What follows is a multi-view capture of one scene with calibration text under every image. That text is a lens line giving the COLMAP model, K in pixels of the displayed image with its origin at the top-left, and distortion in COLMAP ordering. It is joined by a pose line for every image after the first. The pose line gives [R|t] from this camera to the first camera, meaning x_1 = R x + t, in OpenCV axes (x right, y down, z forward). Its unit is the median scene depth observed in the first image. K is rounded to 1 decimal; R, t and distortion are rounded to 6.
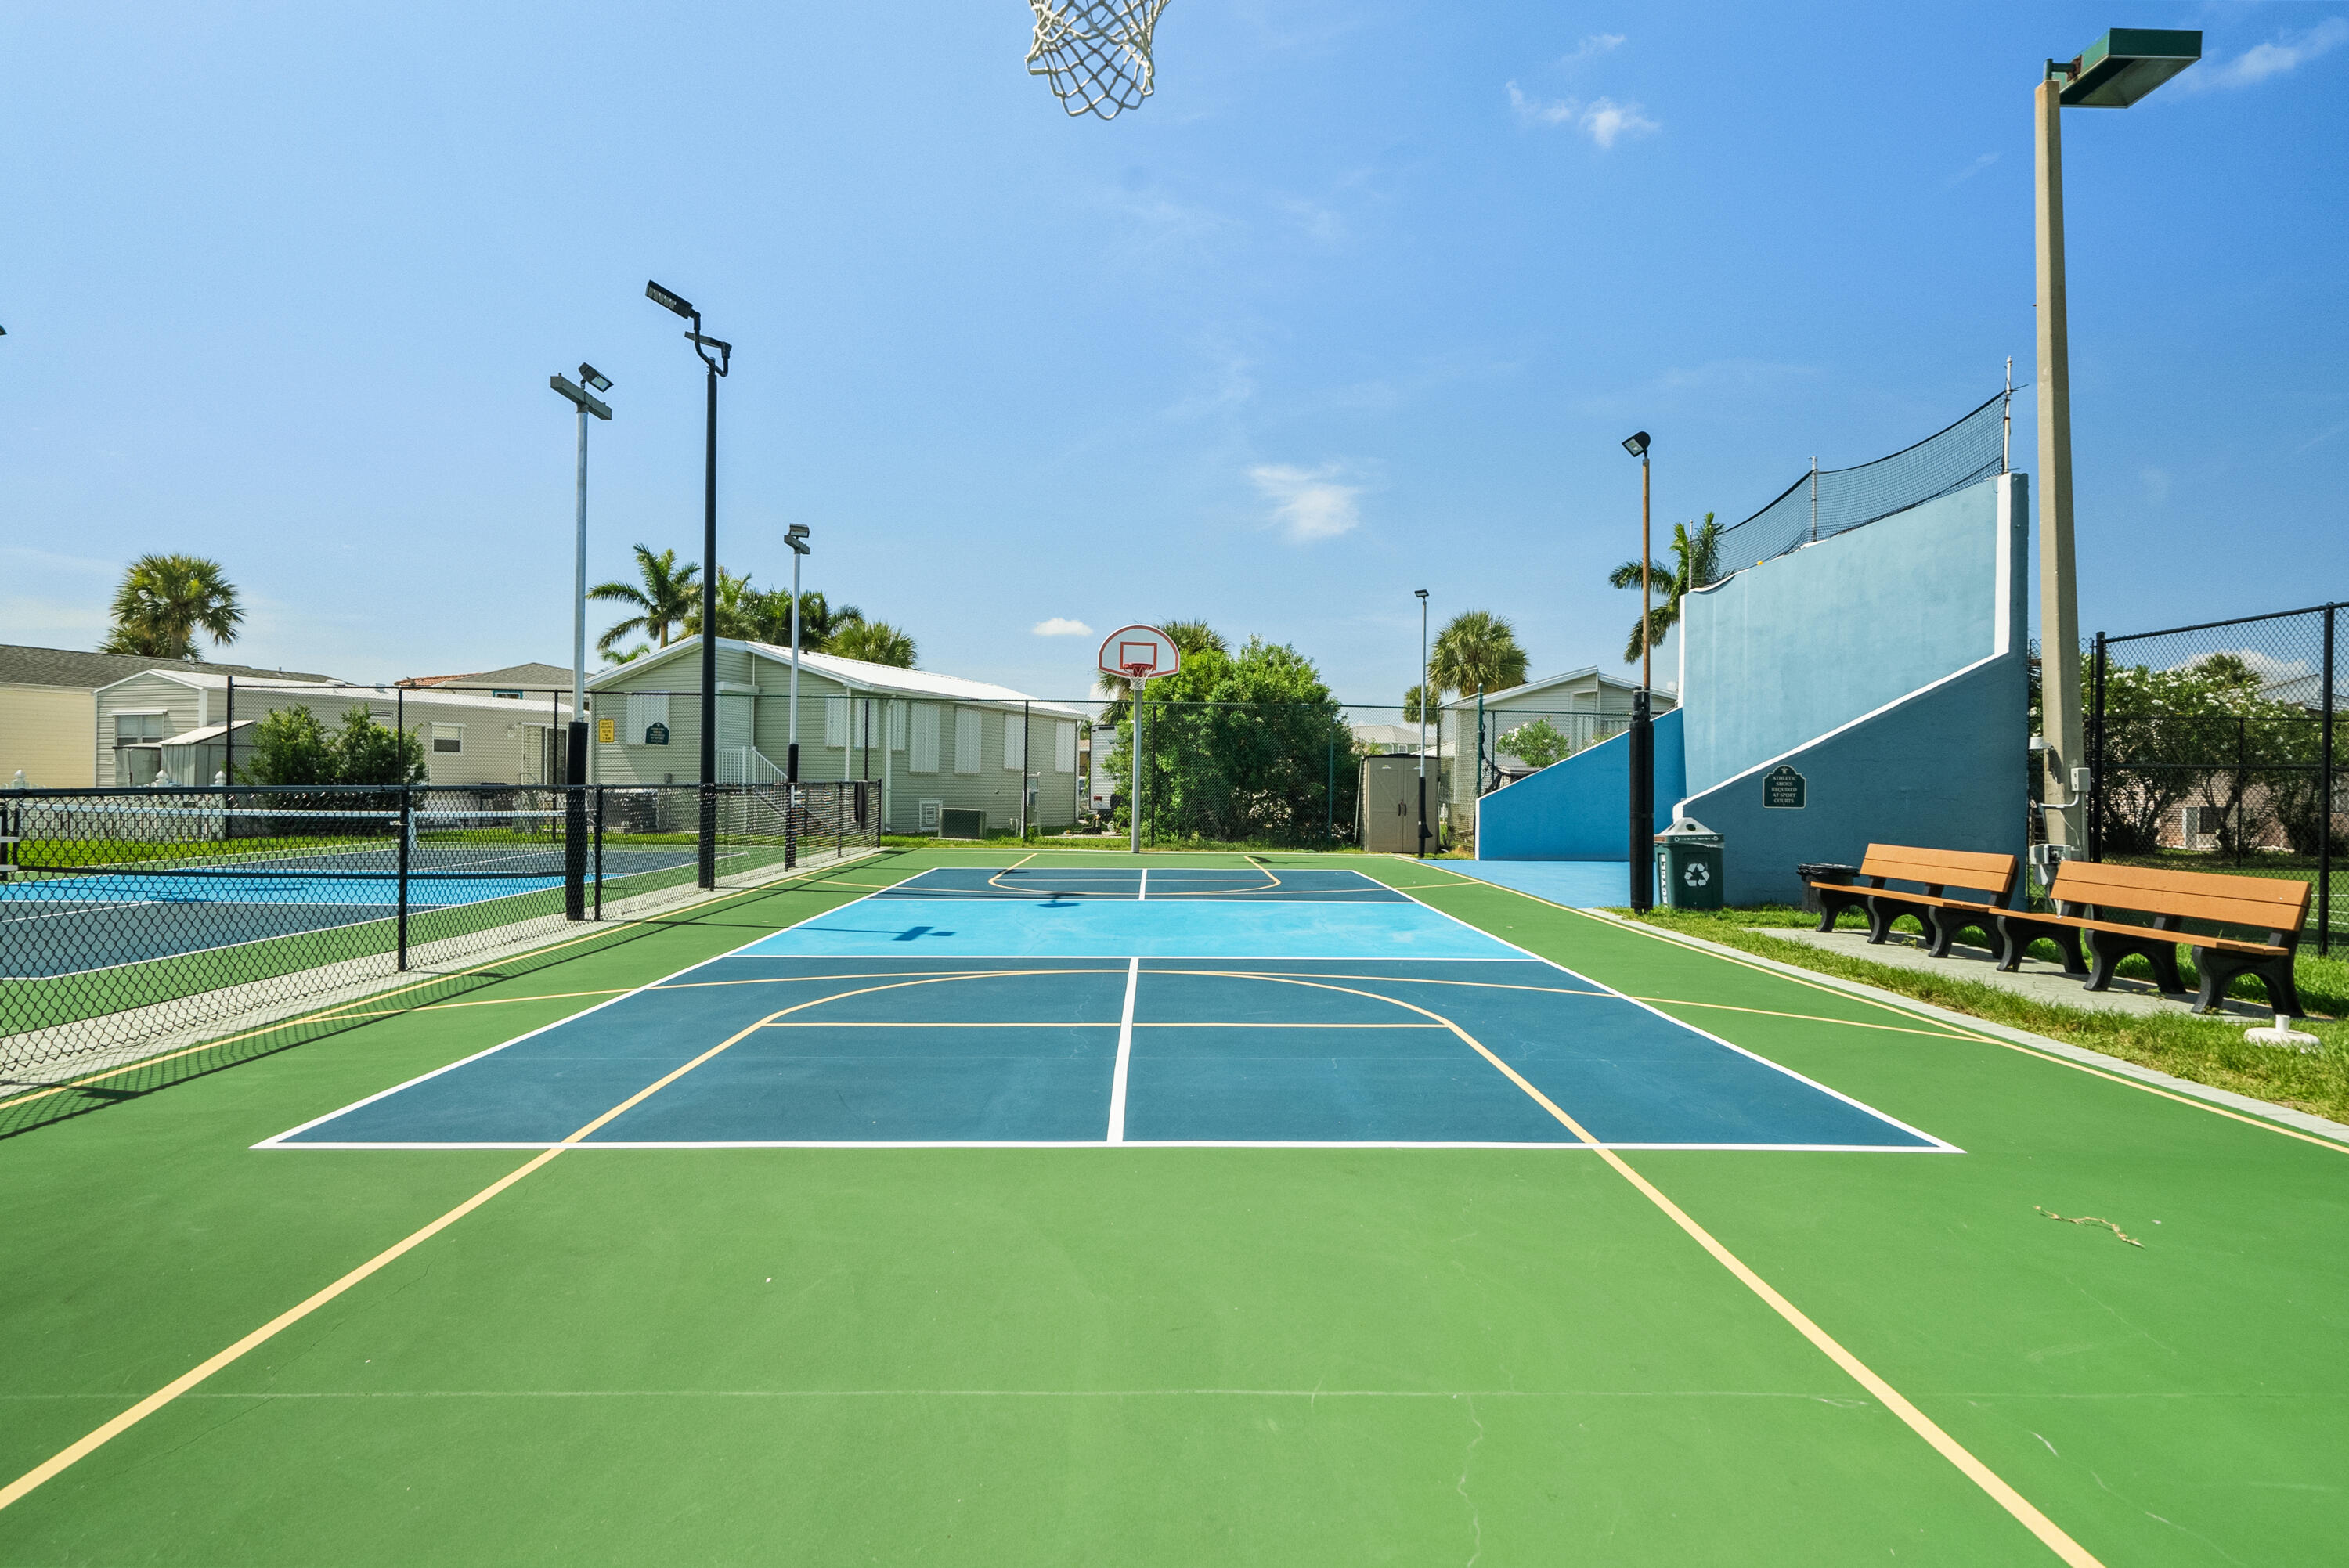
lens RADIAL K [[1259.8, 0, 1172.4], [0, 1259.8, 780.2], [0, 0, 1]] dist [-0.002114, -0.000757]
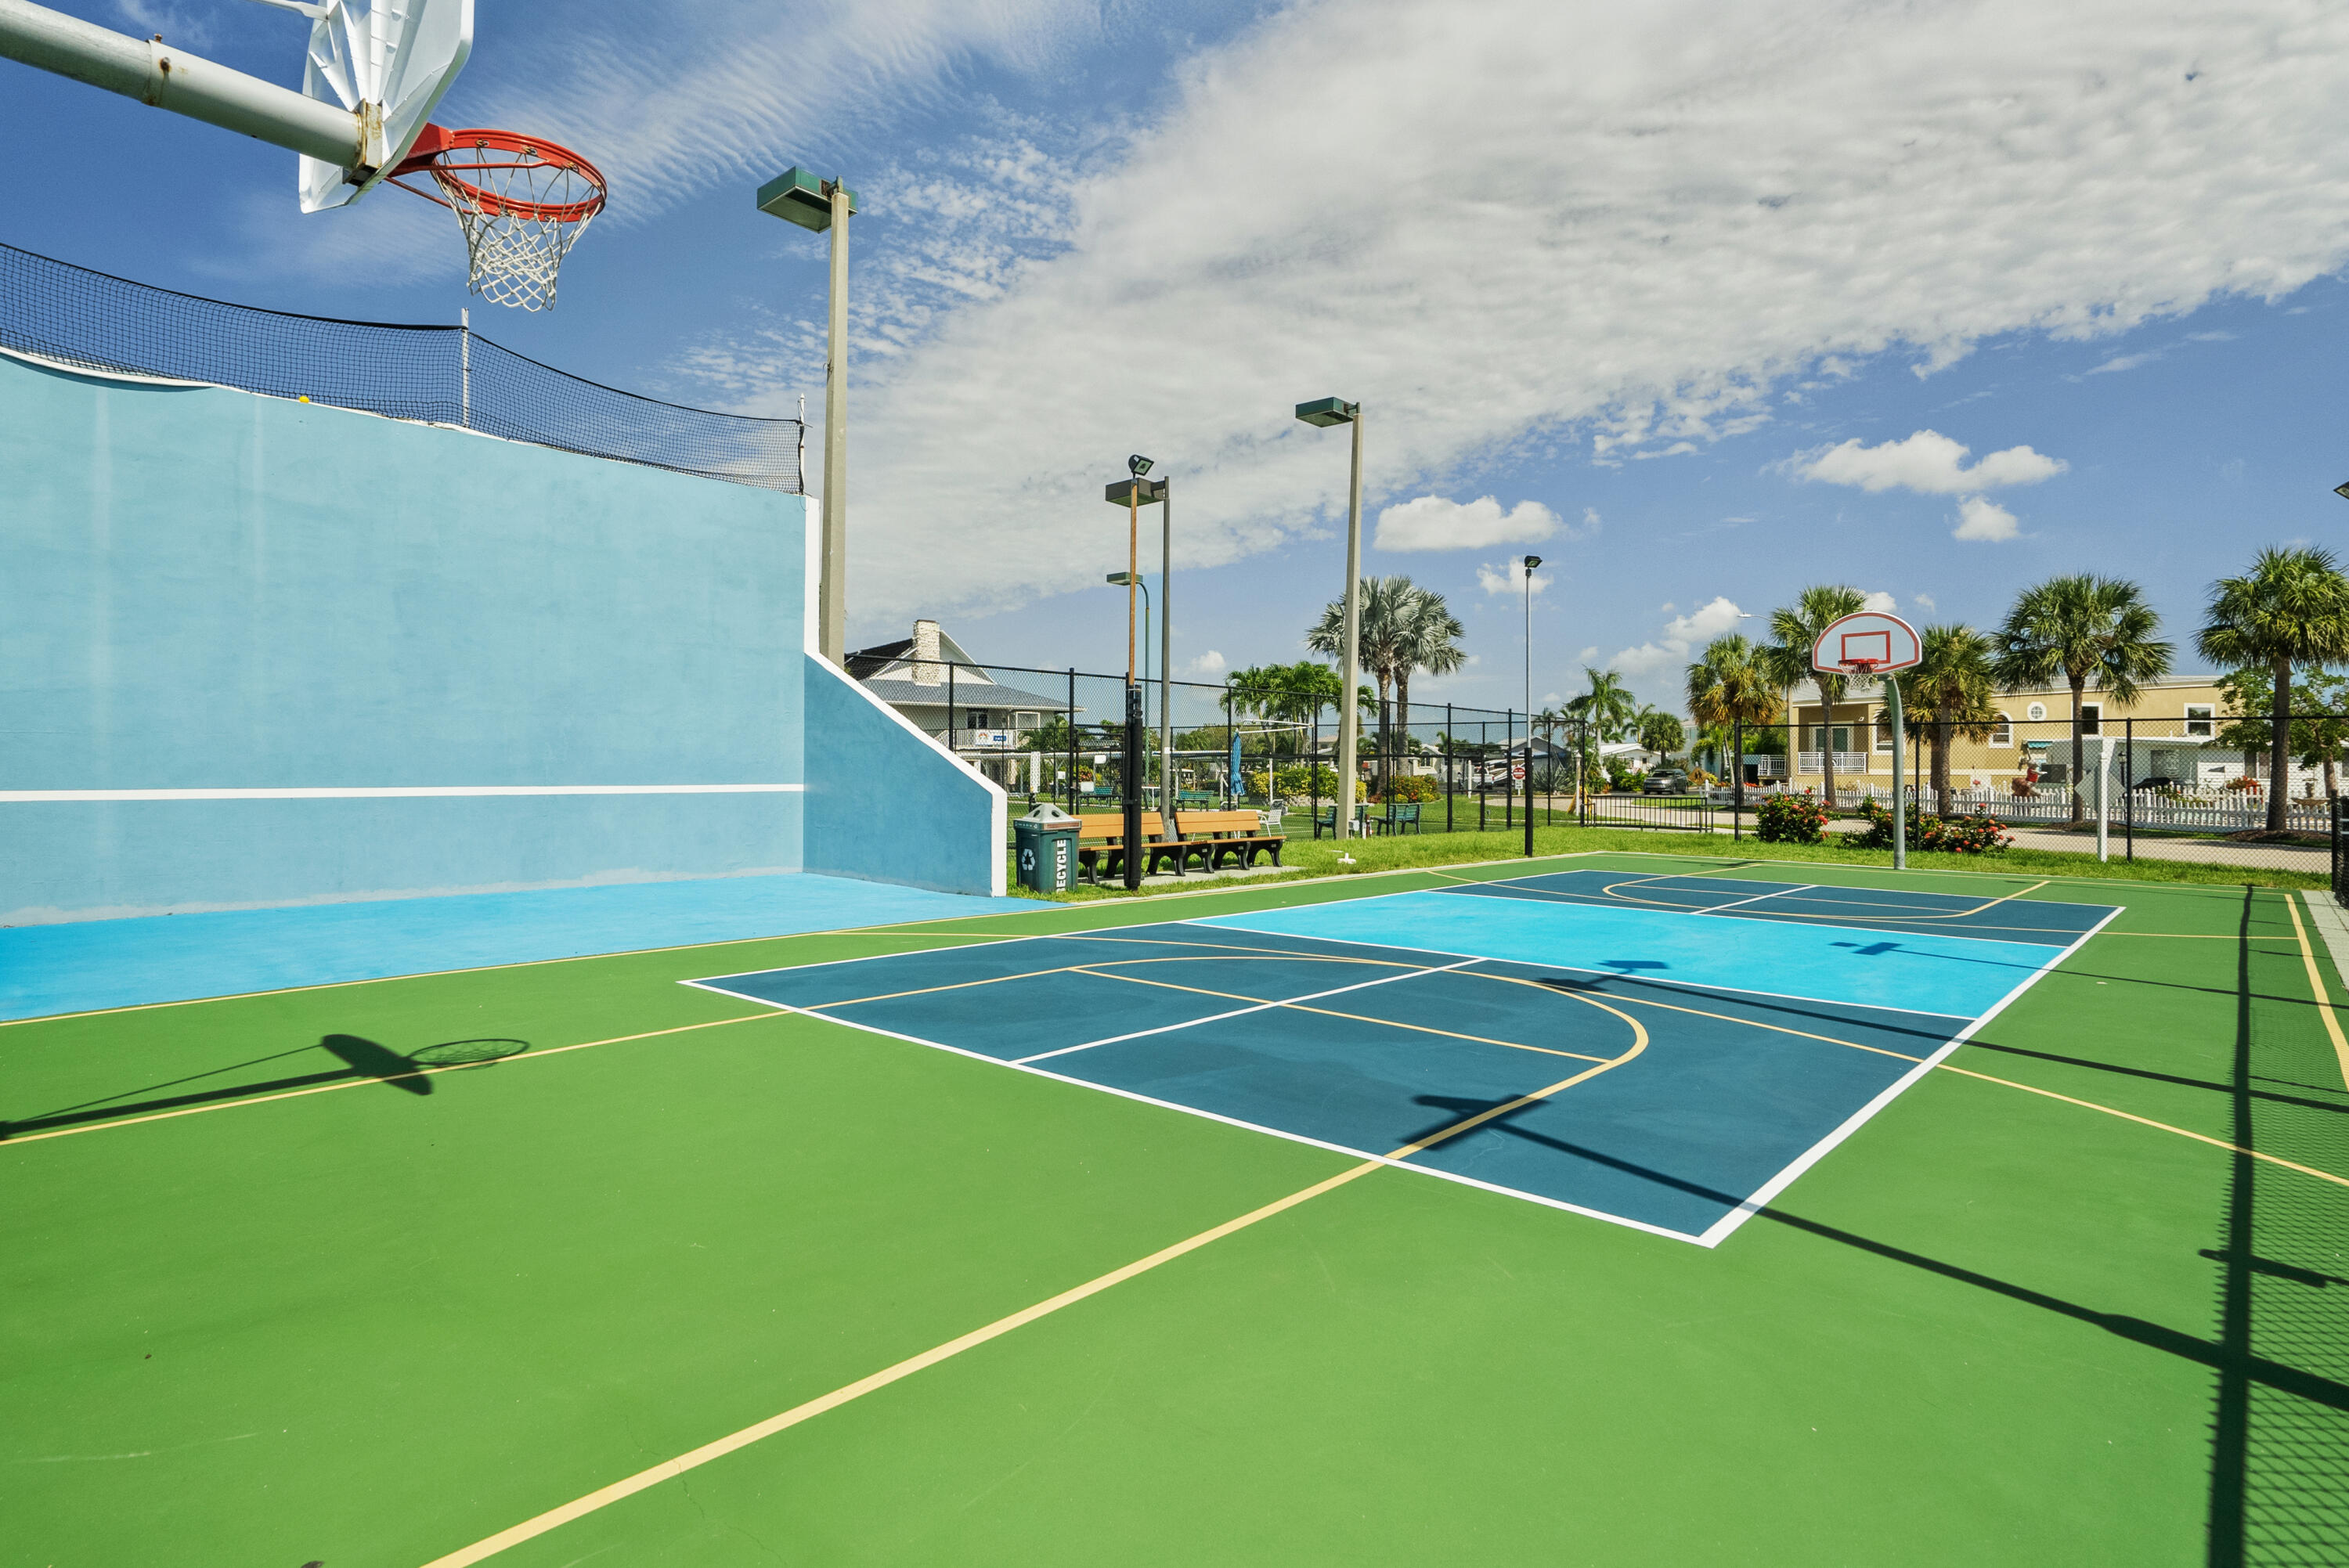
lens RADIAL K [[1259.8, 0, 1164.3], [0, 1259.8, 780.5], [0, 0, 1]] dist [-0.002114, -0.000757]
pose [[-0.744323, -0.005466, 0.667798, -0.286775], [-0.004532, 0.999985, 0.003134, 0.008679], [-0.667805, -0.000694, -0.744336, 1.354450]]
